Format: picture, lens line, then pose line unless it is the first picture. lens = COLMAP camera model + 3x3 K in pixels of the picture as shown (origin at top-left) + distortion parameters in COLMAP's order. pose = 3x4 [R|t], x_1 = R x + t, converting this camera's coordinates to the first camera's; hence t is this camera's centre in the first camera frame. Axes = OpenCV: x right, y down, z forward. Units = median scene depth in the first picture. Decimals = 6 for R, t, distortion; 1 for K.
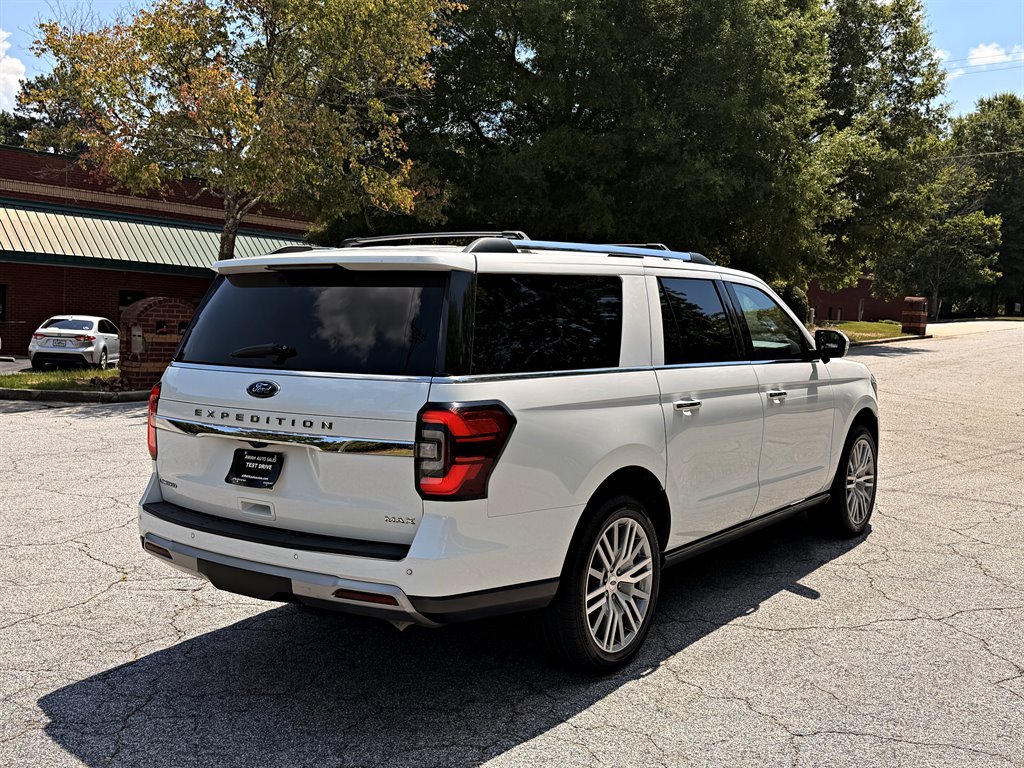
lens RADIAL K [[1033.6, 0, 512.0], [0, 1033.6, 384.0], [0, 0, 1]] dist [0.163502, -0.384851]
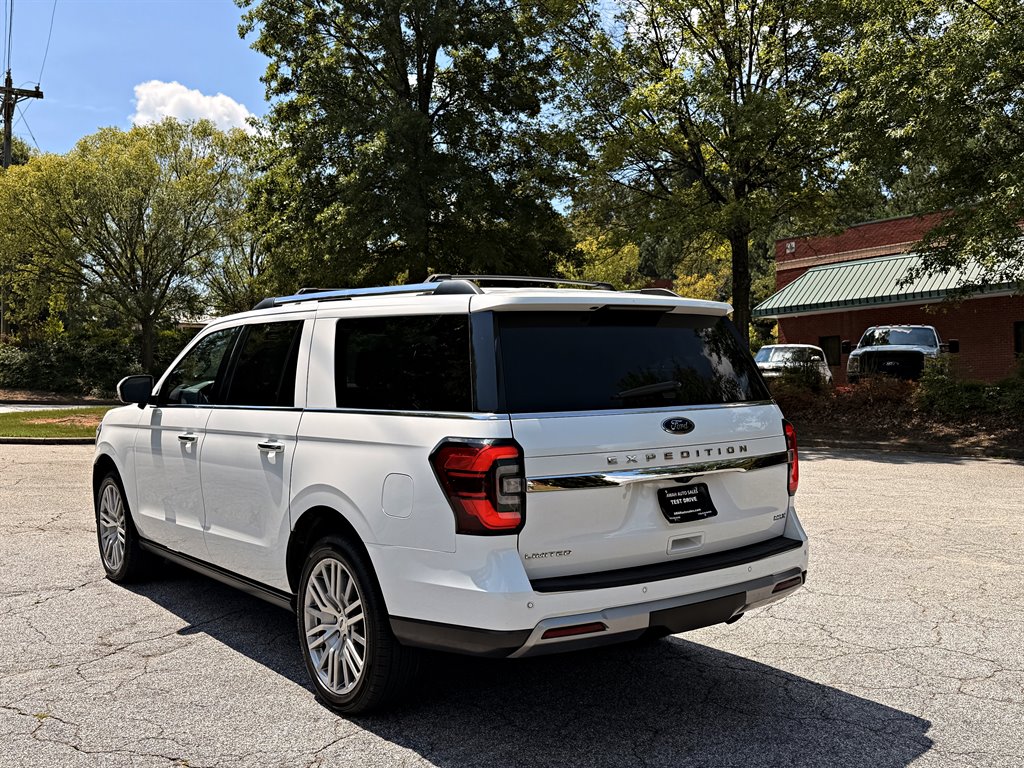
lens RADIAL K [[1033.6, 0, 512.0], [0, 1033.6, 384.0], [0, 0, 1]] dist [0.163502, -0.384851]
pose [[0.268329, -0.033511, 0.962744, -1.270770], [0.086972, 0.996156, 0.010434, -0.060936], [-0.959393, 0.080932, 0.270212, 0.879124]]
